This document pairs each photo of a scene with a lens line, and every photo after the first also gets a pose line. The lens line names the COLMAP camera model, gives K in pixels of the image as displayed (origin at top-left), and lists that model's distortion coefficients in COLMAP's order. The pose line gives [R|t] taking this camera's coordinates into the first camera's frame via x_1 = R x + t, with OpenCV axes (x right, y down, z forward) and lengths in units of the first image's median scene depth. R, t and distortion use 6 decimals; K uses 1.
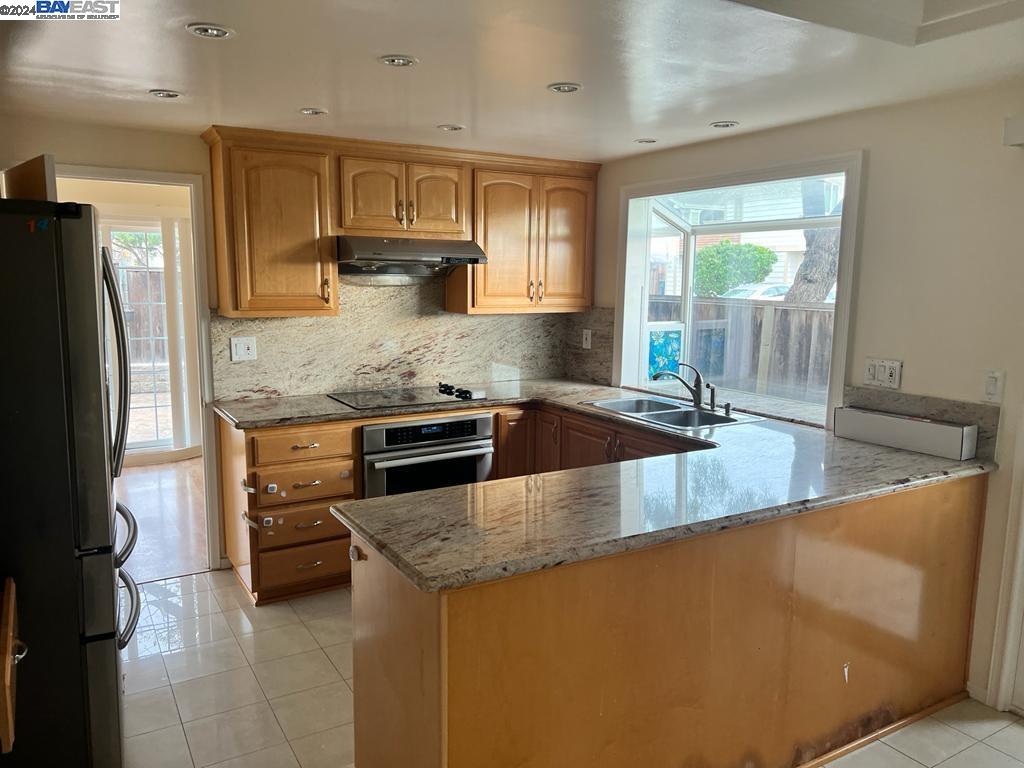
lens RADIAL K [[769.3, 0, 506.6], [0, 769.3, 392.7], [0, 0, 1]] dist [0.066745, -0.082170]
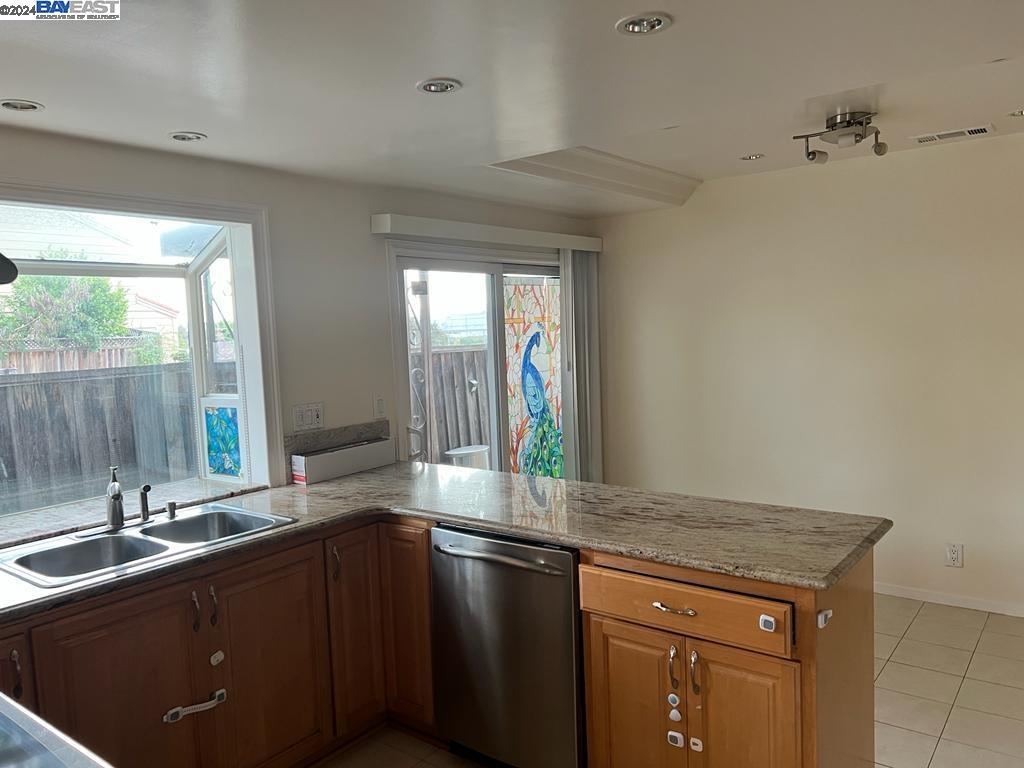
lens RADIAL K [[769.3, 0, 504.9], [0, 769.3, 383.2], [0, 0, 1]] dist [0.066745, -0.082170]
pose [[-0.372542, -0.066036, 0.925663, -0.526970], [0.174347, 0.974724, 0.139703, -0.149042], [-0.911491, 0.213432, -0.351613, 0.957391]]
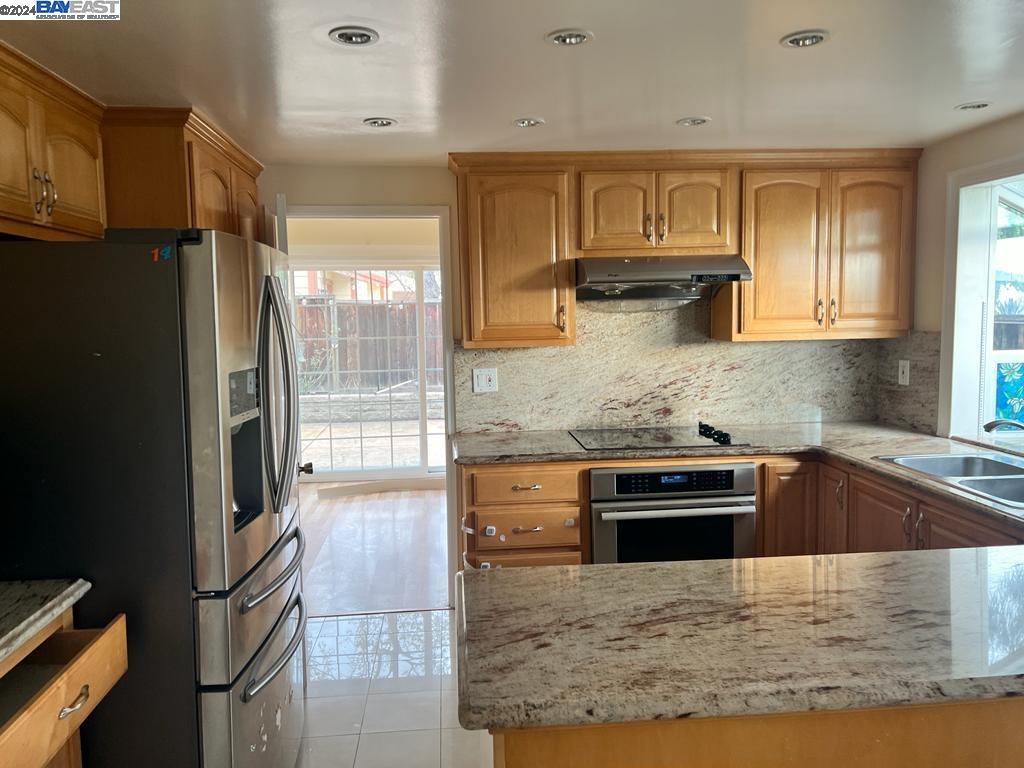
lens RADIAL K [[769.3, 0, 500.7], [0, 769.3, 378.1], [0, 0, 1]] dist [0.066745, -0.082170]
pose [[0.898238, 0.012791, -0.439323, 0.107759], [-0.038007, 0.998093, -0.048650, -0.014303], [0.437863, 0.060396, 0.897011, 0.159101]]
